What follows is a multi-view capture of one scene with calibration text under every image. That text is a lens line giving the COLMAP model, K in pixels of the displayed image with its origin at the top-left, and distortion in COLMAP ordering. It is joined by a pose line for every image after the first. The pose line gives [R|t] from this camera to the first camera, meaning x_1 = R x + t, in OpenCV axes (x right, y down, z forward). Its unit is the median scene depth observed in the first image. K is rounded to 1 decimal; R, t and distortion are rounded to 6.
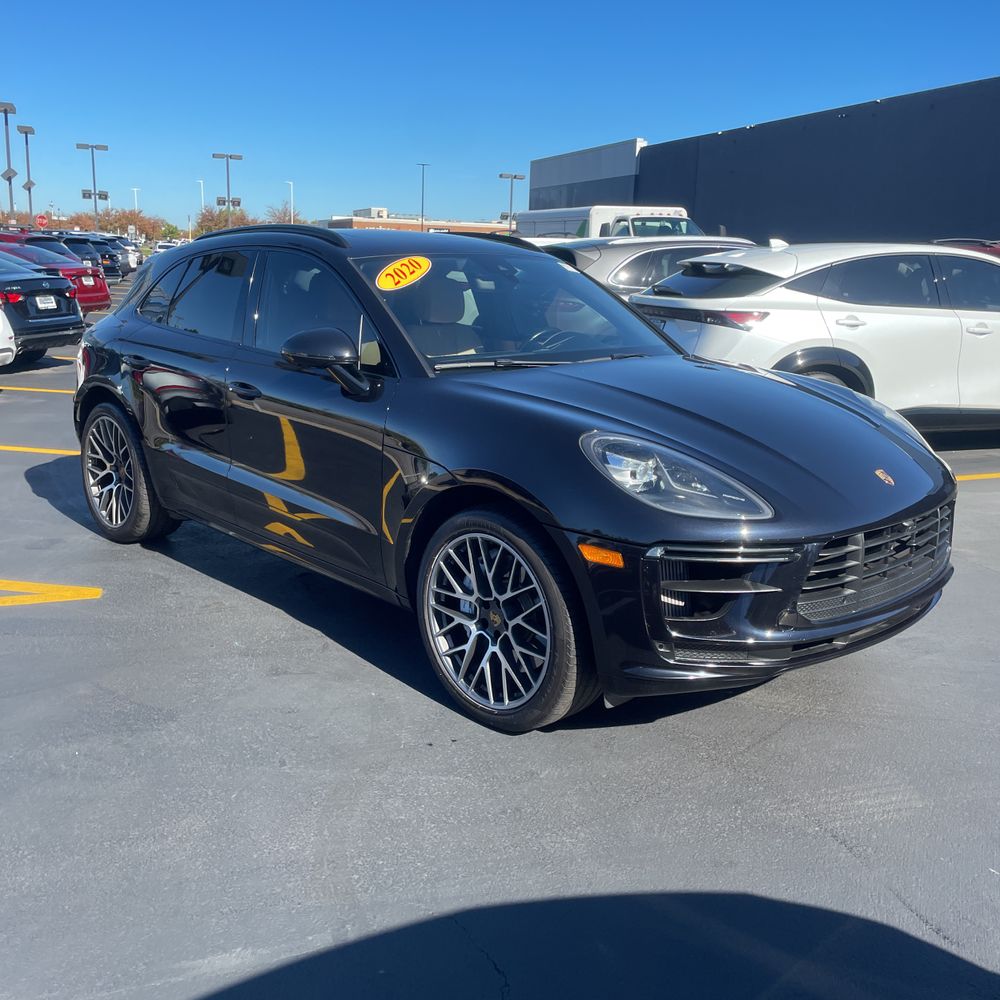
lens RADIAL K [[1022.8, 0, 503.7], [0, 1022.8, 496.2], [0, 0, 1]] dist [0.104087, -0.149245]
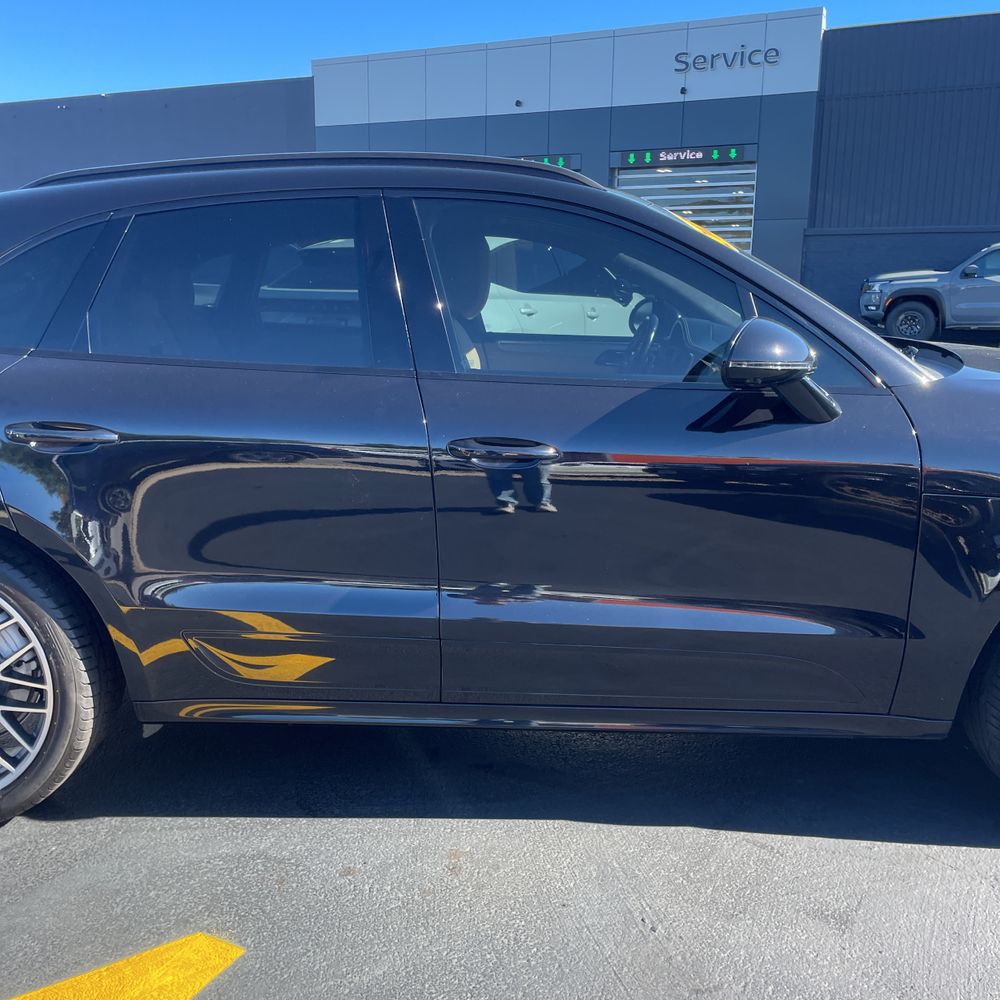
lens RADIAL K [[1022.8, 0, 503.7], [0, 1022.8, 496.2], [0, 0, 1]] dist [0.104087, -0.149245]
pose [[0.705874, -0.170174, 0.687592, -0.756913], [0.175606, 0.982451, 0.062874, -0.136639], [-0.686225, 0.076364, 0.723370, 0.740928]]
